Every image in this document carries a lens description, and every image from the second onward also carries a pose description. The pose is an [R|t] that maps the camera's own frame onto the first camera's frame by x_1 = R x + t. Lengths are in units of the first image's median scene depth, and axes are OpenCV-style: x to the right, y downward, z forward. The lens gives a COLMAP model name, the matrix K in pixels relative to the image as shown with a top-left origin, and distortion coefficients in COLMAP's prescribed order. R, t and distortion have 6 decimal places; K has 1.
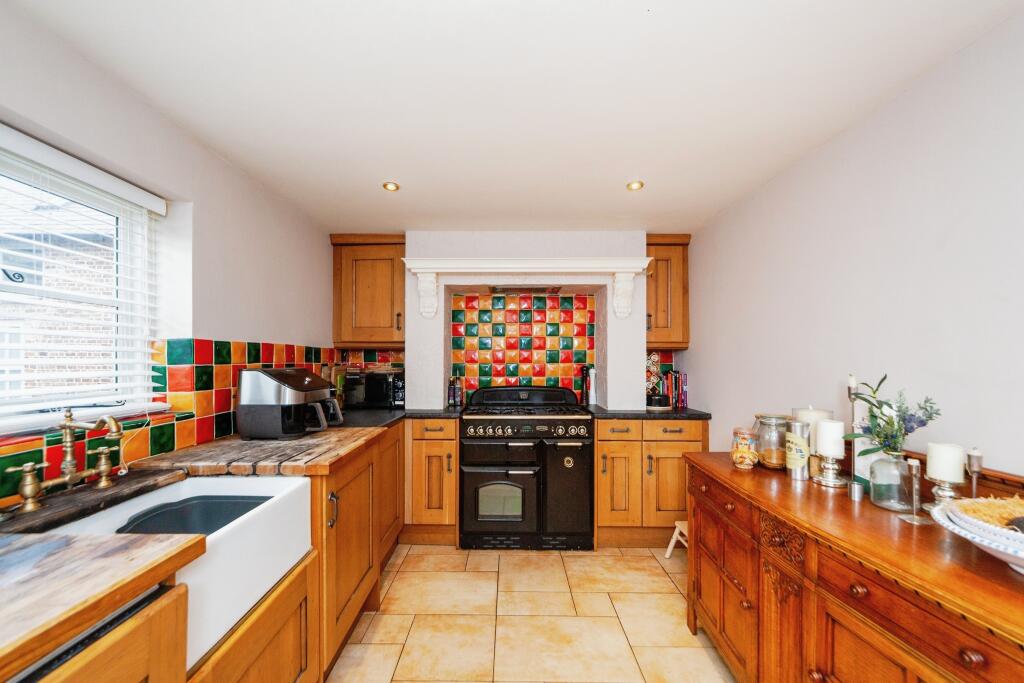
lens RADIAL K [[395.5, 0, 508.9], [0, 395.5, 355.6], [0, 0, 1]] dist [-0.001169, -0.000038]
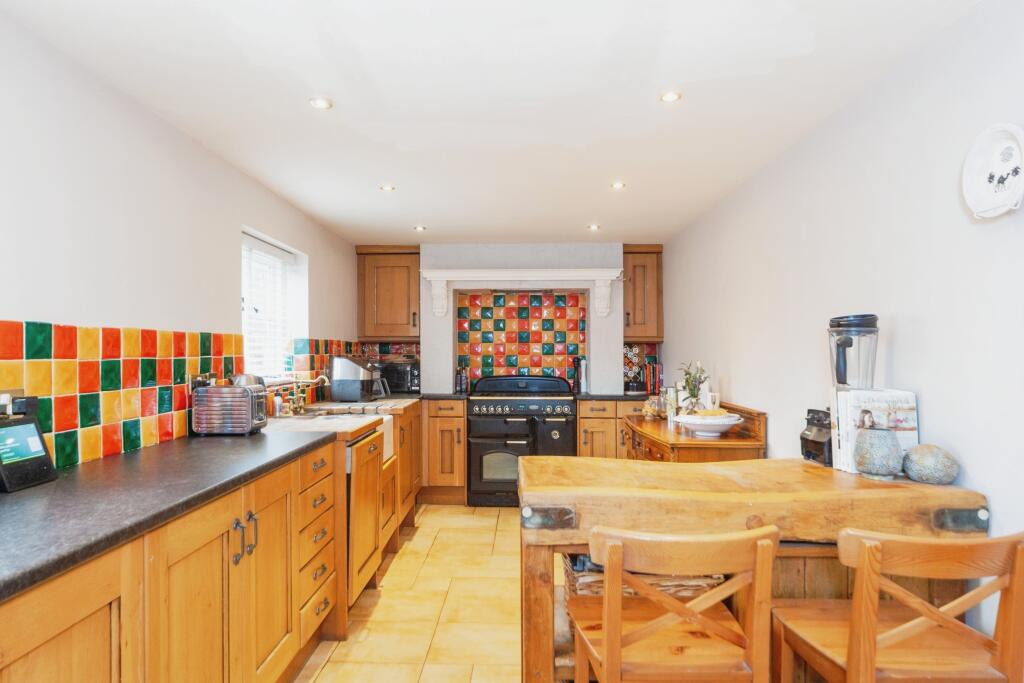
lens RADIAL K [[641.7, 0, 512.0], [0, 641.7, 341.5], [0, 0, 1]] dist [-0.000598, 0.000004]
pose [[0.999828, -0.001531, -0.018461, 0.051712], [0.001350, 0.999950, -0.009865, -0.001785], [0.018475, 0.009838, 0.999781, -0.984231]]
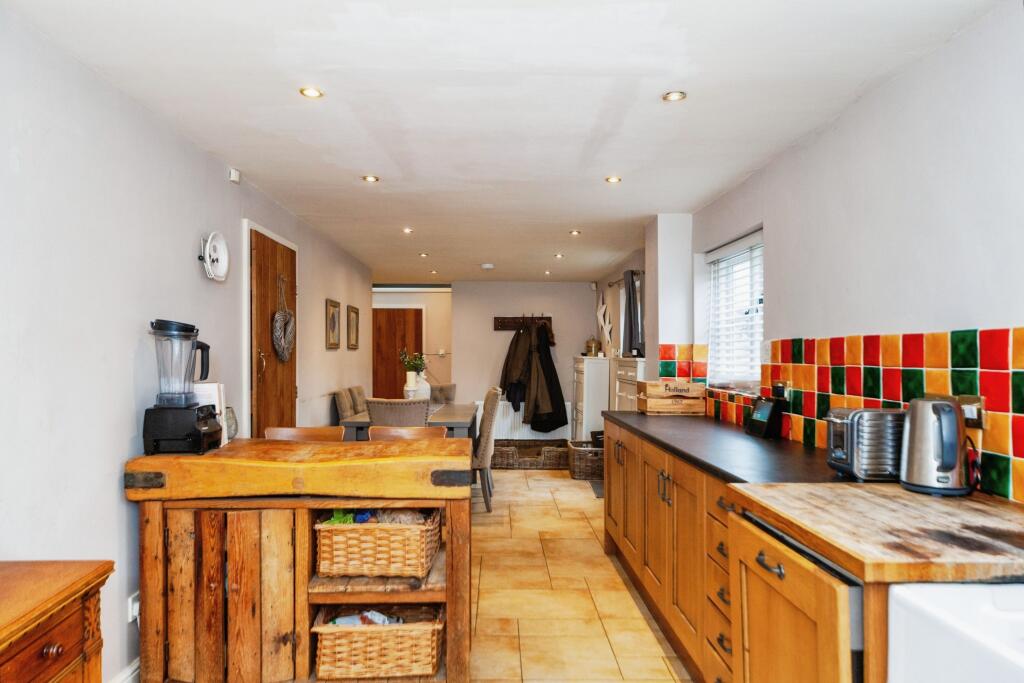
lens RADIAL K [[686.9, 0, 497.7], [0, 686.9, 351.3], [0, 0, 1]] dist [0.001048, -0.000325]
pose [[-0.999970, -0.005902, -0.005003, 0.012866], [-0.005858, 0.999944, -0.008793, 0.002961], [0.005054, -0.008764, -0.999949, 0.750040]]
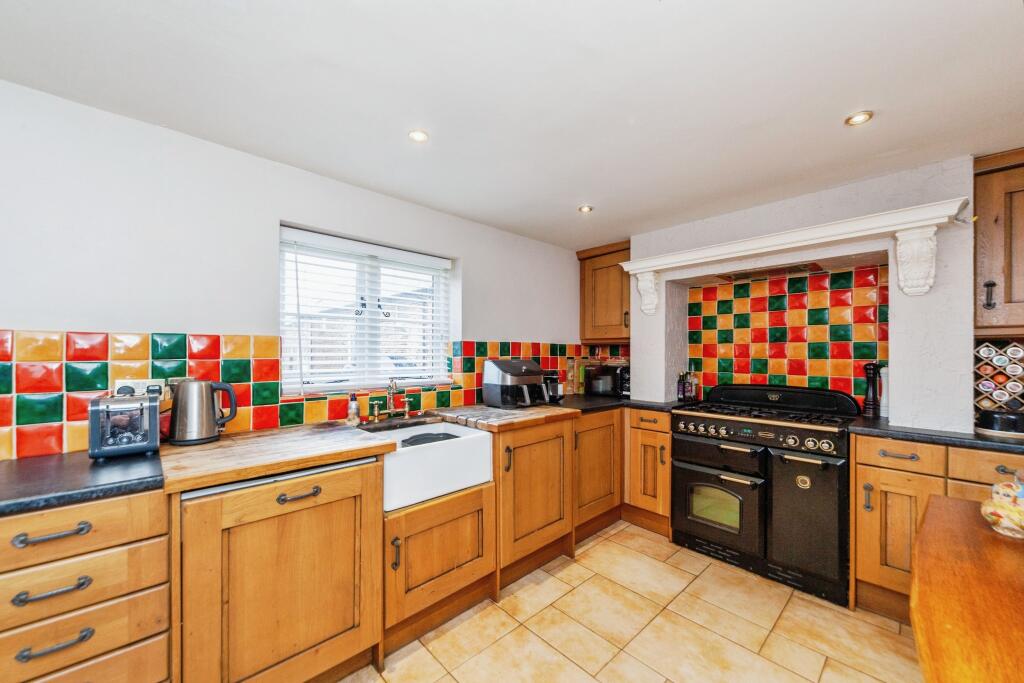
lens RADIAL K [[385.4, 0, 511.1], [0, 385.4, 349.8], [0, 0, 1]] dist [0.000362, 0.000116]
pose [[0.686281, -0.006600, -0.727307, 0.305732], [0.004935, 0.999978, -0.004418, 0.001589], [0.727320, -0.000557, 0.686299, 0.029524]]
